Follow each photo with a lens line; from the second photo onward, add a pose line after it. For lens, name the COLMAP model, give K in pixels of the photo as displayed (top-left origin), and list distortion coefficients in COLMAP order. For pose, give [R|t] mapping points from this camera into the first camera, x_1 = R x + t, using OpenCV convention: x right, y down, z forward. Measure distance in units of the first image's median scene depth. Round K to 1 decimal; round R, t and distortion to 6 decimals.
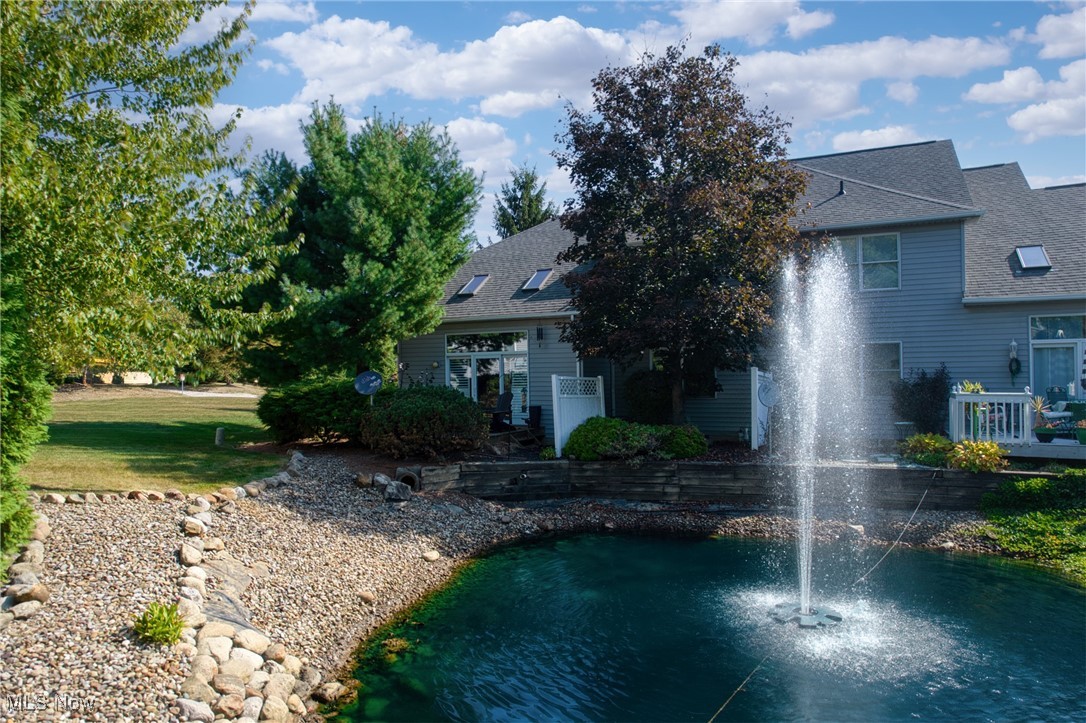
lens RADIAL K [[695.4, 0, 567.5], [0, 695.4, 366.0], [0, 0, 1]] dist [-0.077769, 0.080533]
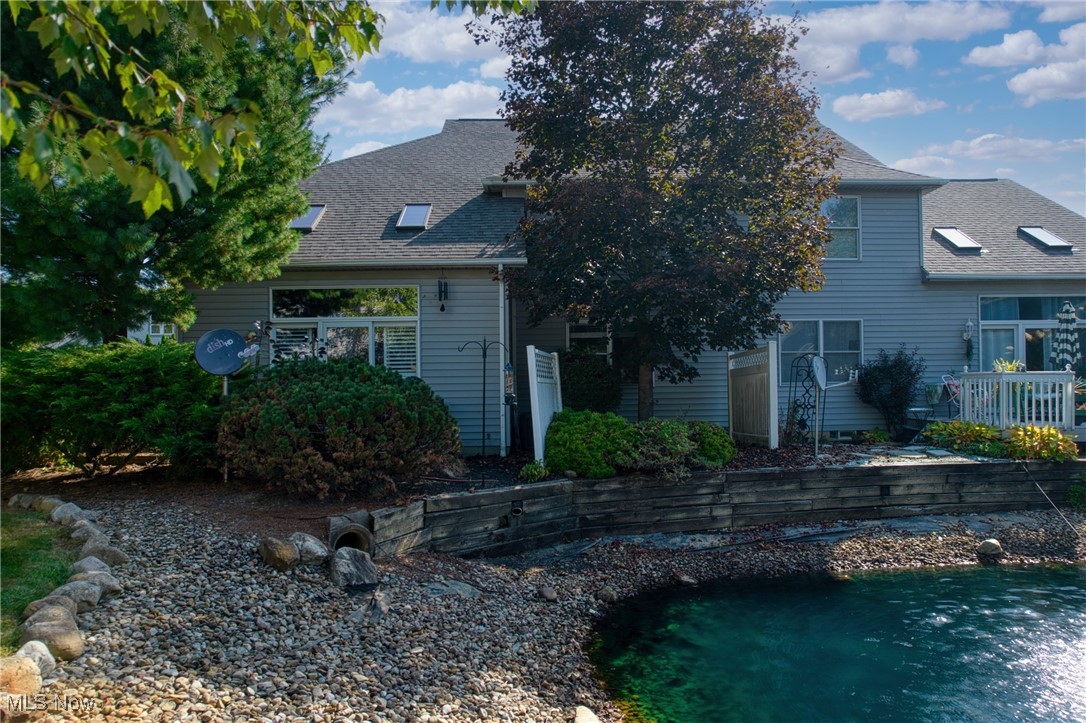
lens RADIAL K [[695.4, 0, 567.5], [0, 695.4, 366.0], [0, 0, 1]] dist [-0.077769, 0.080533]
pose [[0.891850, 0.007191, 0.452275, -0.297145], [-0.004138, 0.999961, -0.007740, 0.038794], [-0.452313, 0.005031, 0.891845, 0.451334]]
